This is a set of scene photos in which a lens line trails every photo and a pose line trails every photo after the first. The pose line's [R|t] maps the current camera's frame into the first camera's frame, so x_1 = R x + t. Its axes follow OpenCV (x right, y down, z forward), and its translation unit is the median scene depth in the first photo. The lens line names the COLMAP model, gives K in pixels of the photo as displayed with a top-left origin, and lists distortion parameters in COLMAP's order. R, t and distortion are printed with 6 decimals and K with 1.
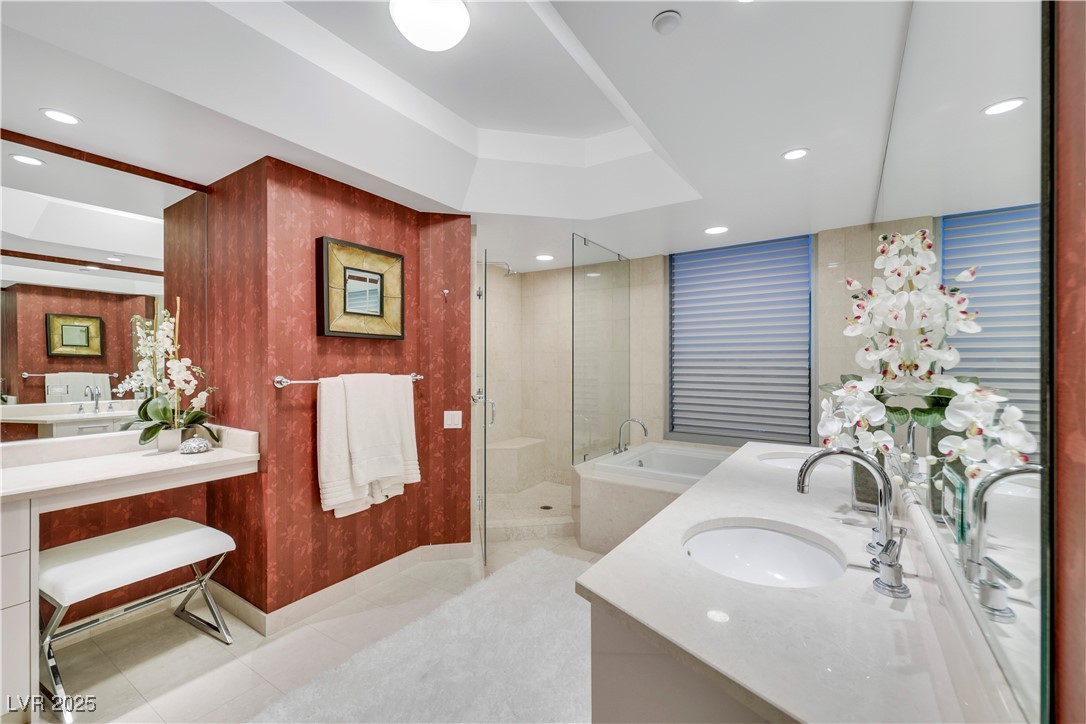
lens RADIAL K [[445.9, 0, 541.6], [0, 445.9, 361.6], [0, 0, 1]] dist [0.000049, -0.000067]
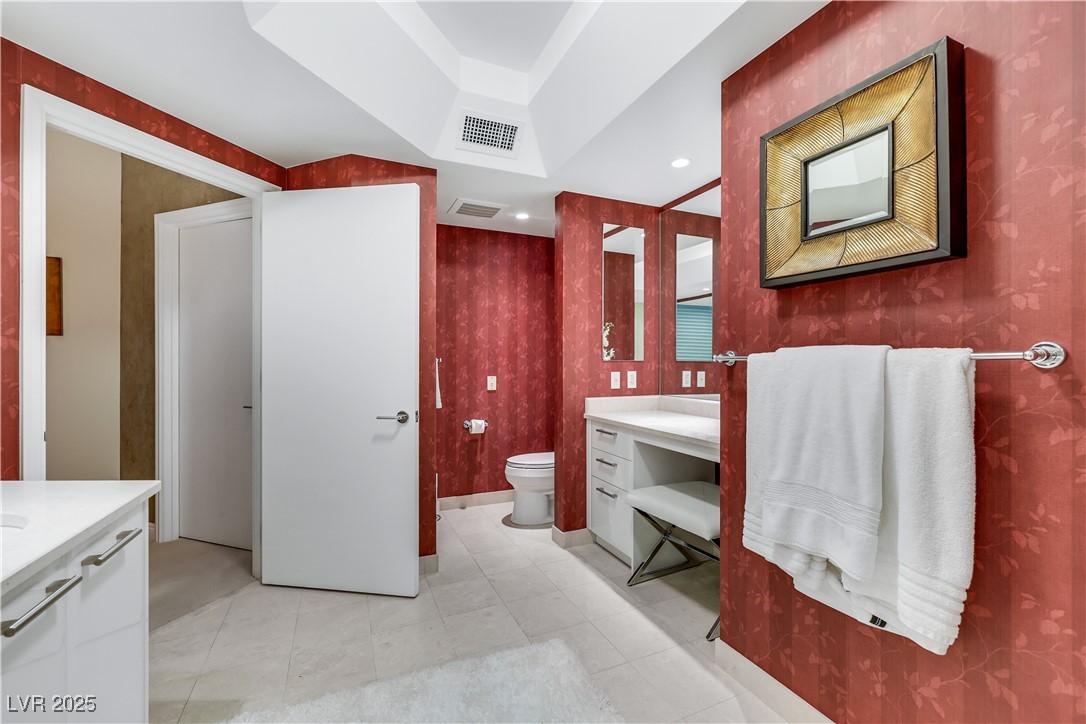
lens RADIAL K [[445.9, 0, 540.5], [0, 445.9, 364.5], [0, 0, 1]] dist [0.000049, -0.000067]
pose [[-0.543302, 0.001237, -0.839536, 0.236461], [-0.002553, 0.999992, 0.003126, 0.051585], [0.839533, 0.003841, -0.543294, 1.070542]]
